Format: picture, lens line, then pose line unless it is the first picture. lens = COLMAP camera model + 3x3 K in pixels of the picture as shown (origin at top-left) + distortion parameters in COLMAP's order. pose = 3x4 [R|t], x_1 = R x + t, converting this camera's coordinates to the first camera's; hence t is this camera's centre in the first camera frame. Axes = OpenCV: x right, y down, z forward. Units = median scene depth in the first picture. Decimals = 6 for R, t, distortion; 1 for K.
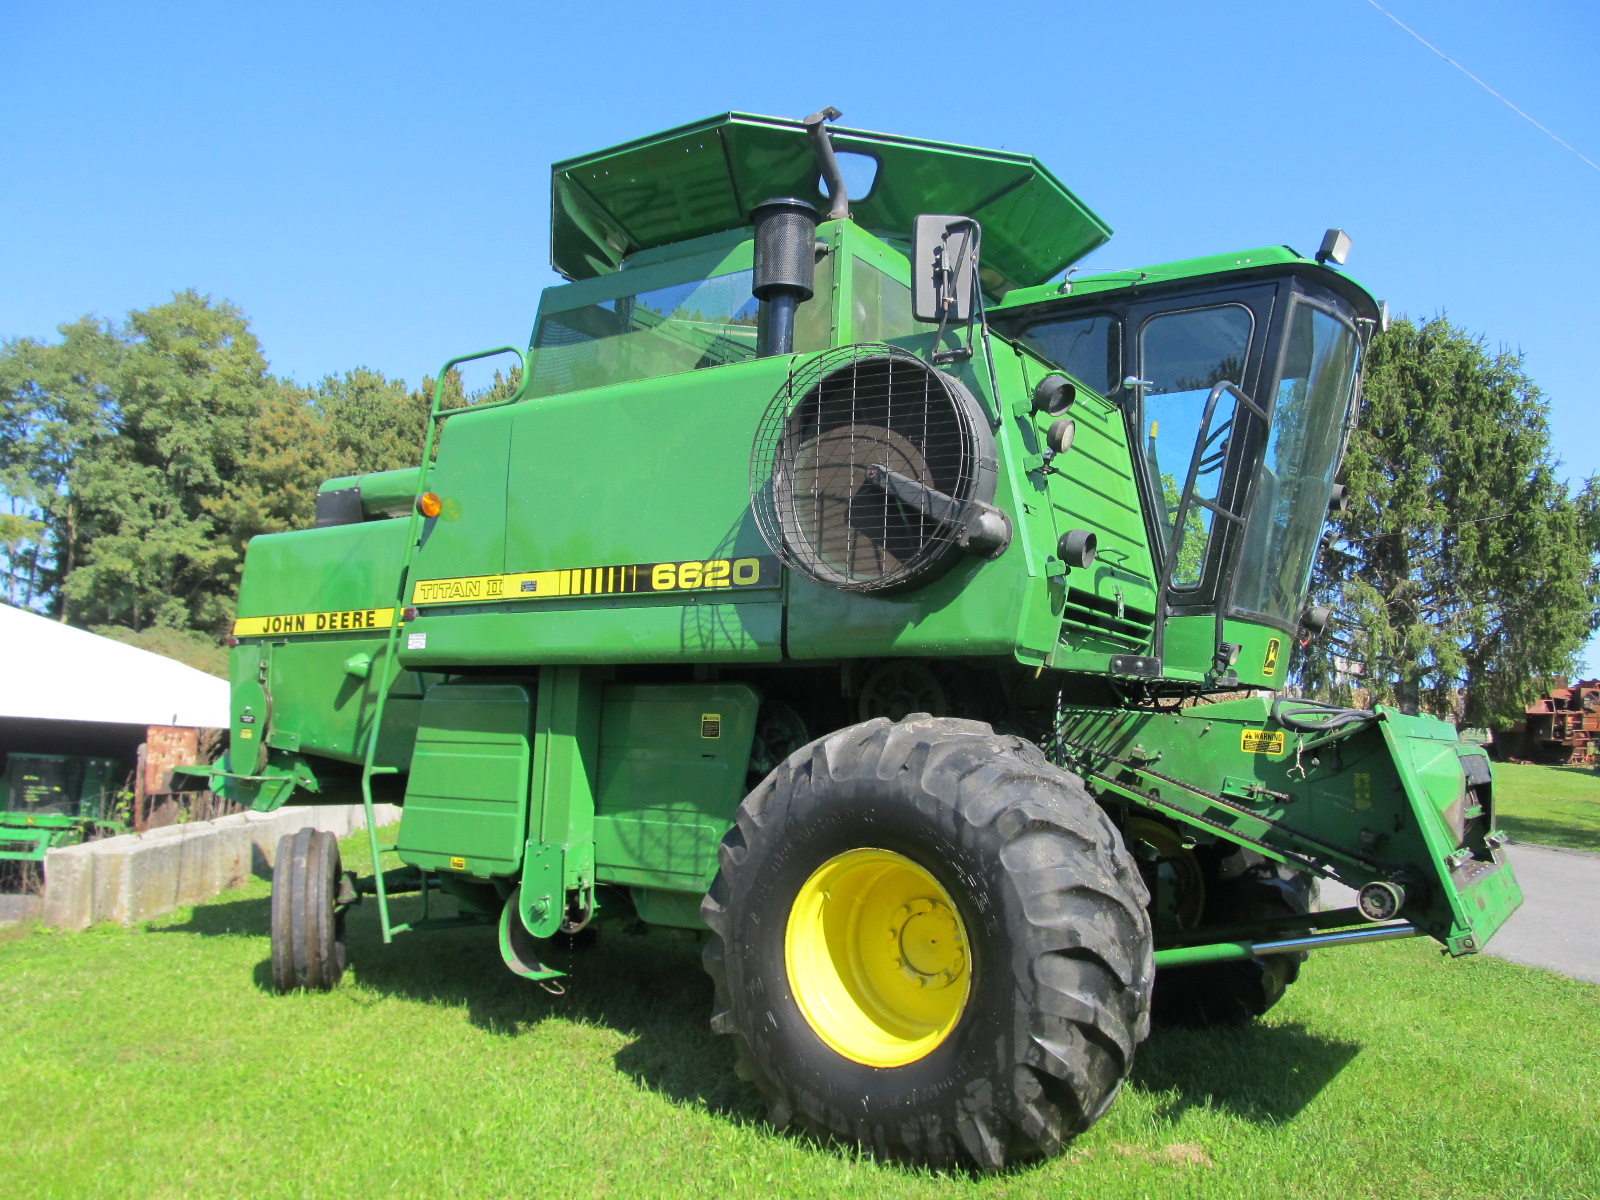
lens RADIAL K [[1433.5, 0, 800.0], [0, 1433.5, 600.0], [0, 0, 1]] dist [-0.014209, -0.004539]
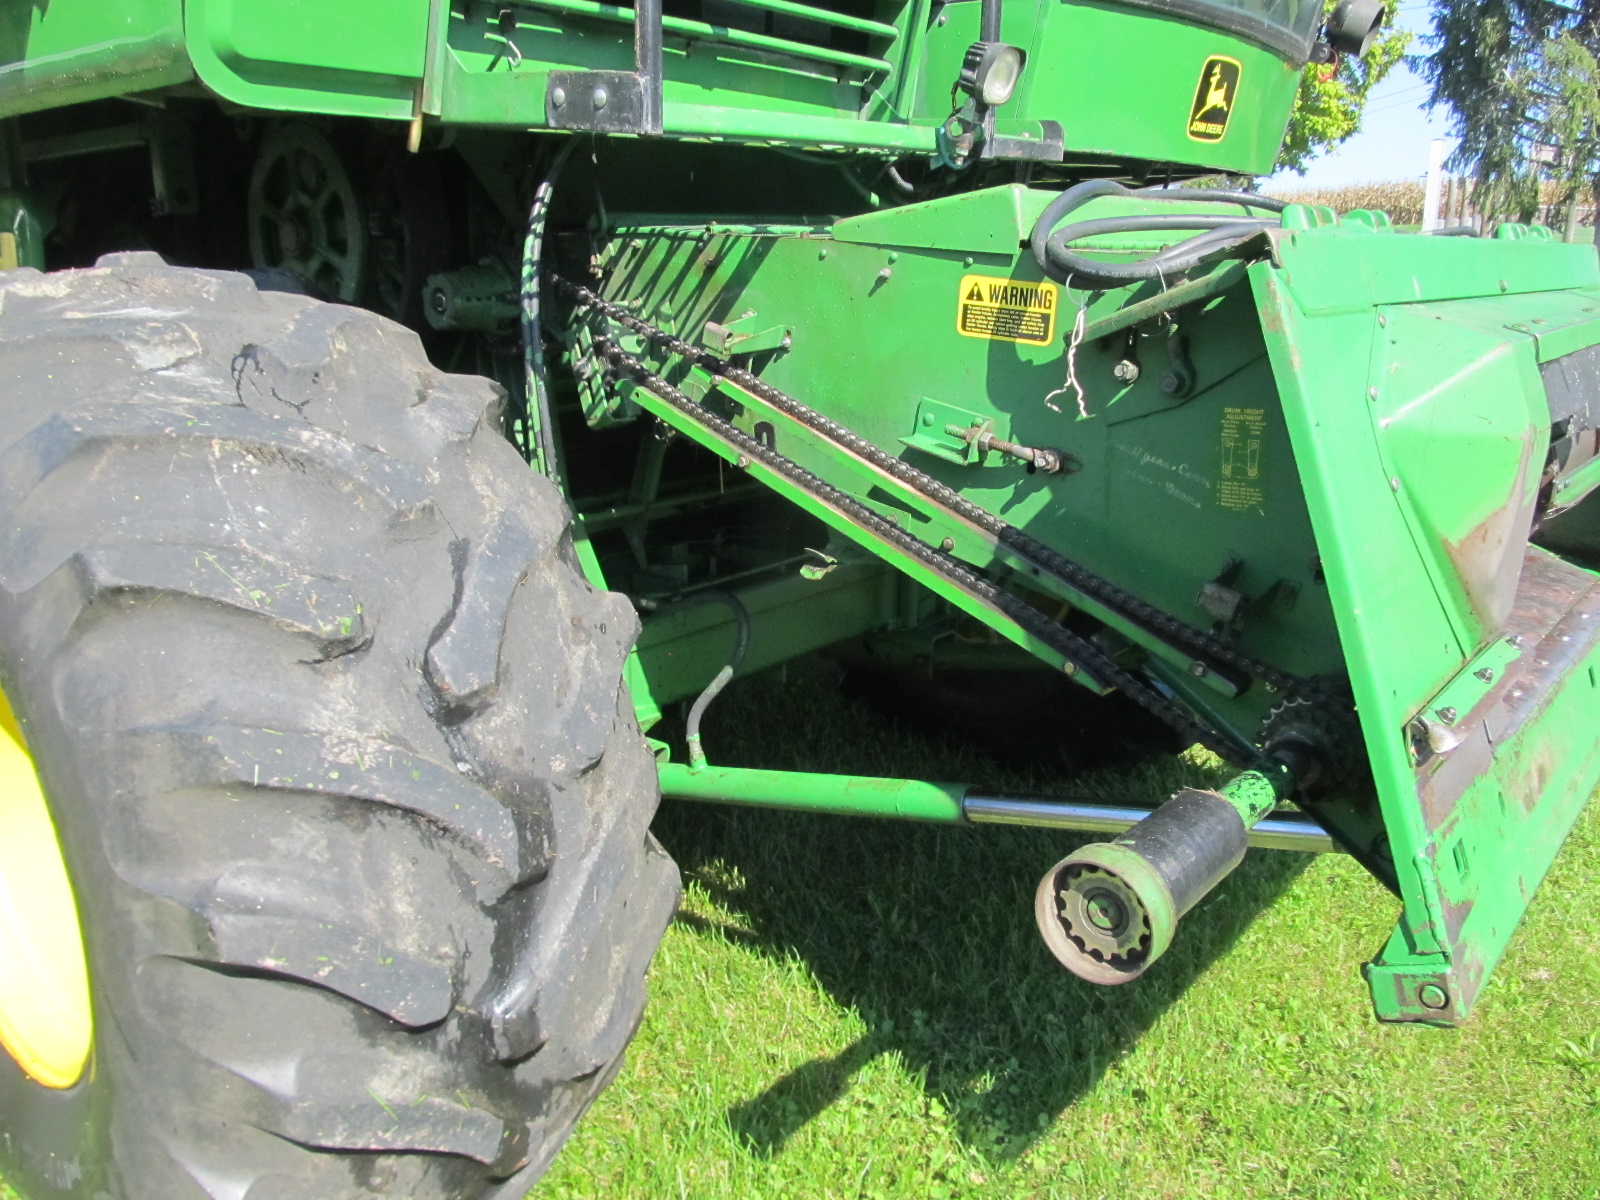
lens RADIAL K [[1323.4, 0, 800.0], [0, 1323.4, 600.0], [0, 0, 1]] dist [-0.083772, 0.048651]
pose [[0.988061, 0.020971, -0.152630, 0.321850], [0.034487, 0.935446, 0.351783, 0.047306], [0.150154, -0.352847, 0.923555, 0.646102]]
